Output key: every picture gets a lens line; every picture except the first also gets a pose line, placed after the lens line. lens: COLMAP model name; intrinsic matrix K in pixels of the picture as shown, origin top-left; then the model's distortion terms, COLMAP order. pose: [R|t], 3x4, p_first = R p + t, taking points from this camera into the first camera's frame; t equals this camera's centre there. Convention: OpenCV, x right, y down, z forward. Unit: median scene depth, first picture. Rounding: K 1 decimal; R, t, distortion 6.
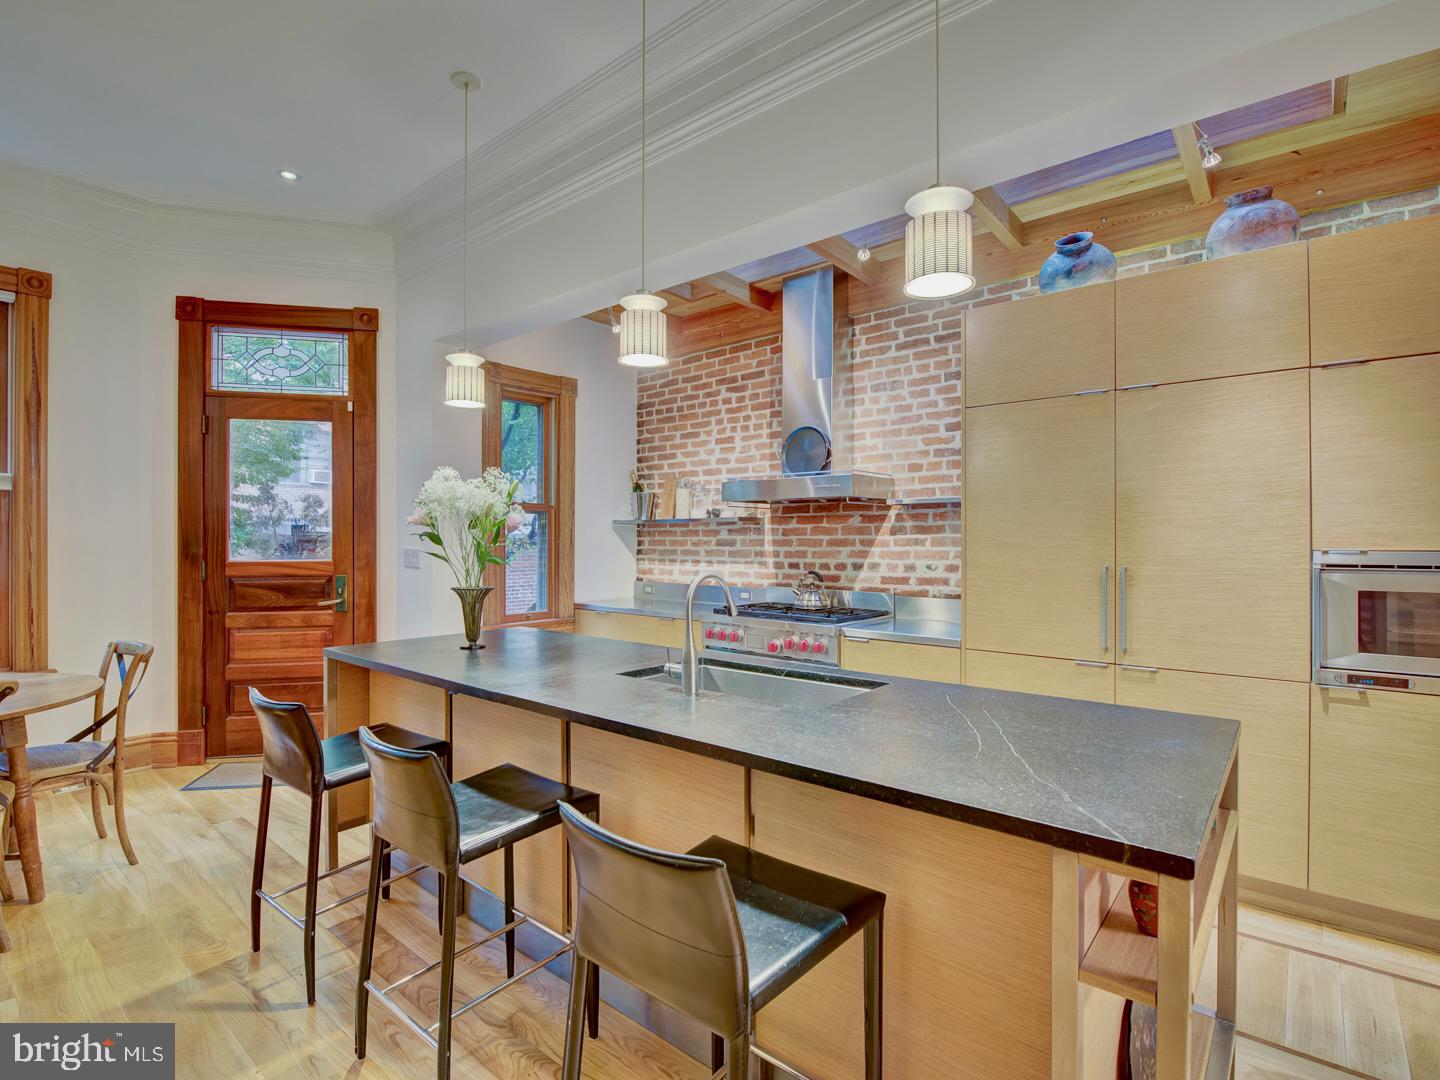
lens RADIAL K [[696.7, 0, 717.6], [0, 696.7, 539.8], [0, 0, 1]] dist [-0.001268, -0.010716]
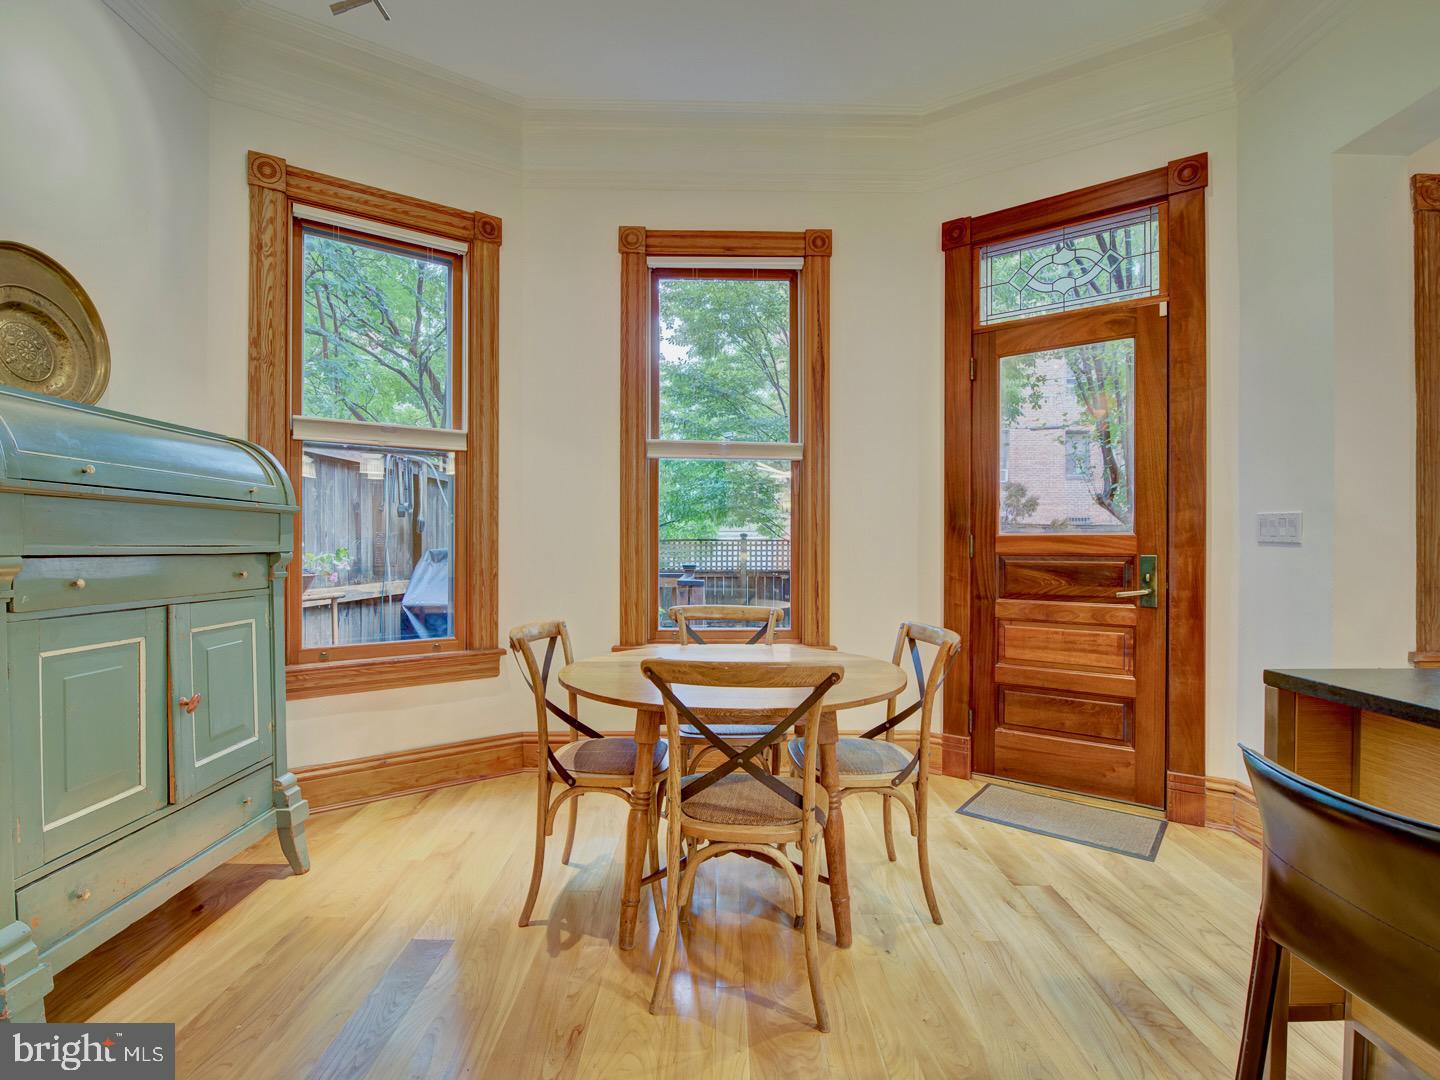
lens RADIAL K [[696.7, 0, 717.6], [0, 696.7, 539.8], [0, 0, 1]] dist [-0.001268, -0.010716]
pose [[0.642147, -0.002109, -0.766579, -0.292877], [-0.000068, 0.999996, -0.002808, 0.038579], [0.766582, 0.001856, 0.642144, 0.229423]]
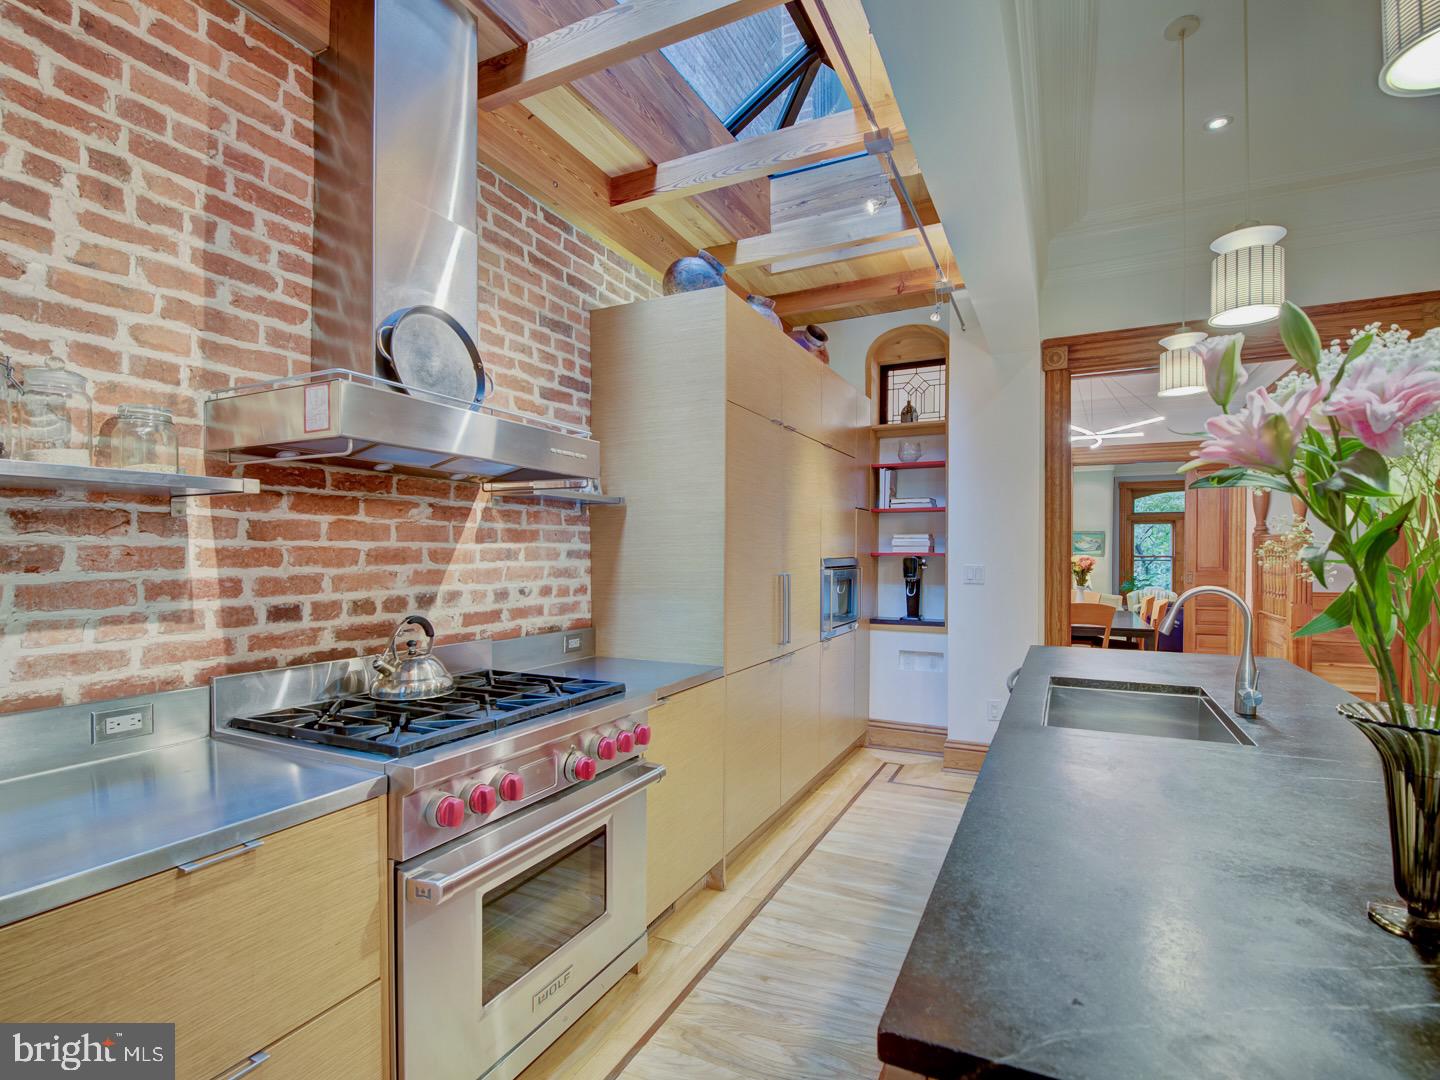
lens RADIAL K [[702.2, 0, 721.6], [0, 702.2, 562.8], [0, 0, 1]] dist [-0.020708, -0.000773]
pose [[-0.238919, -0.016982, 0.970891, -0.373712], [-0.006458, 0.999853, 0.015899, -0.000432], [-0.971018, -0.002472, -0.238994, 0.914411]]
